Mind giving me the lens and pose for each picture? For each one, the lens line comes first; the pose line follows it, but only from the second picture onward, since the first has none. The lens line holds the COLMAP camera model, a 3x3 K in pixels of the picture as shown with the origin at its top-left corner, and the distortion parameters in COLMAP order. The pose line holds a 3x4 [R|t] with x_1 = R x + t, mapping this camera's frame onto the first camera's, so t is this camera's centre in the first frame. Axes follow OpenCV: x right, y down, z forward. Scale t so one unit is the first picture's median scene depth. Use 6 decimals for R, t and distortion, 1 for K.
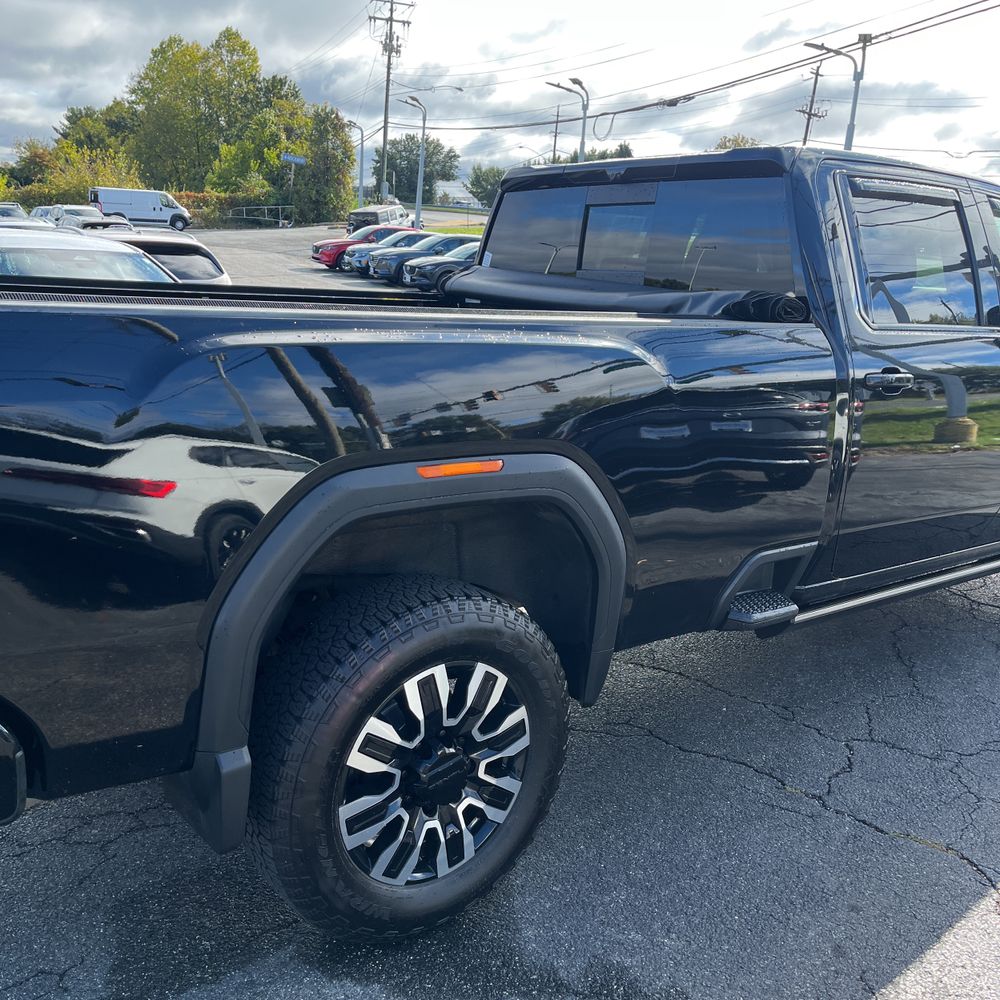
lens RADIAL K [[1014.1, 0, 490.3], [0, 1014.1, 497.3], [0, 0, 1]] dist [0.006212, 0.025691]
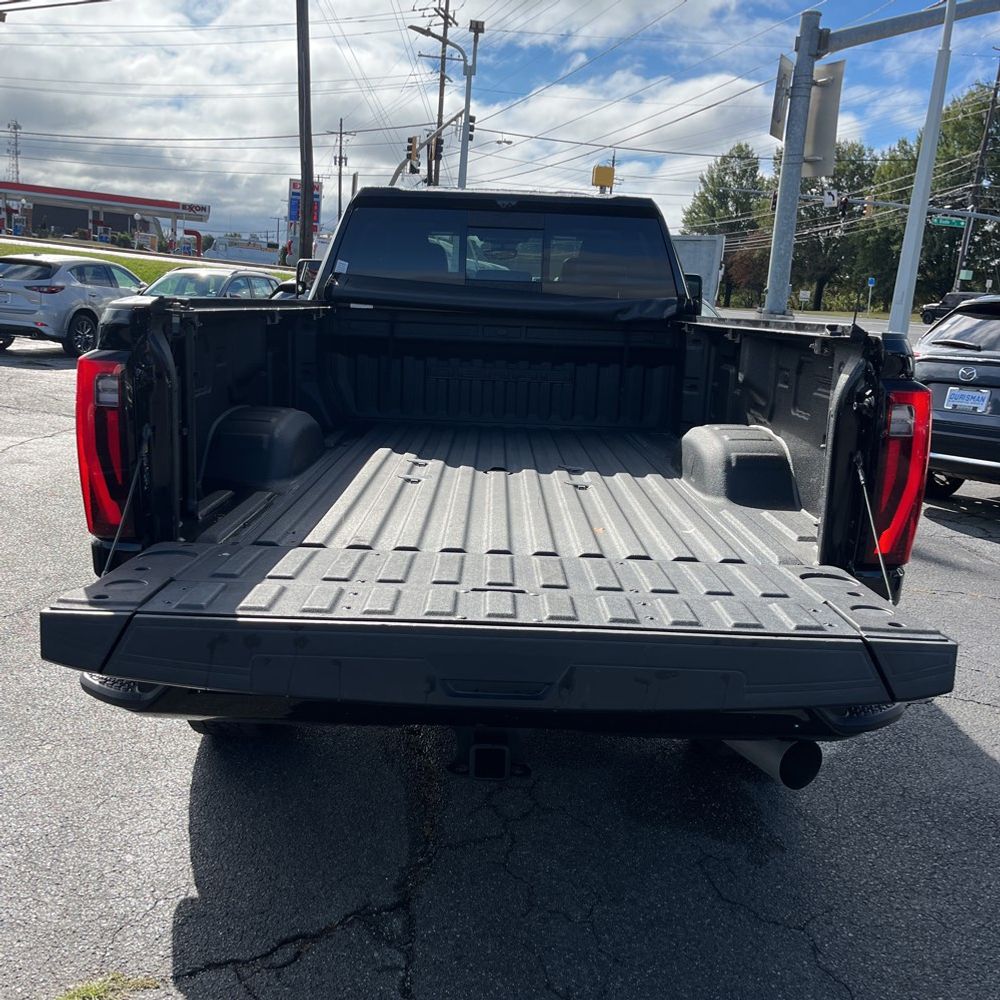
lens RADIAL K [[1001.0, 0, 496.2], [0, 1001.0, 501.2], [0, 0, 1]] dist [0.034192, -0.017025]
pose [[0.623511, -0.173714, 0.762271, -1.235410], [0.153259, 0.983244, 0.098712, -0.110674], [-0.766646, 0.055277, 0.639686, 0.318395]]
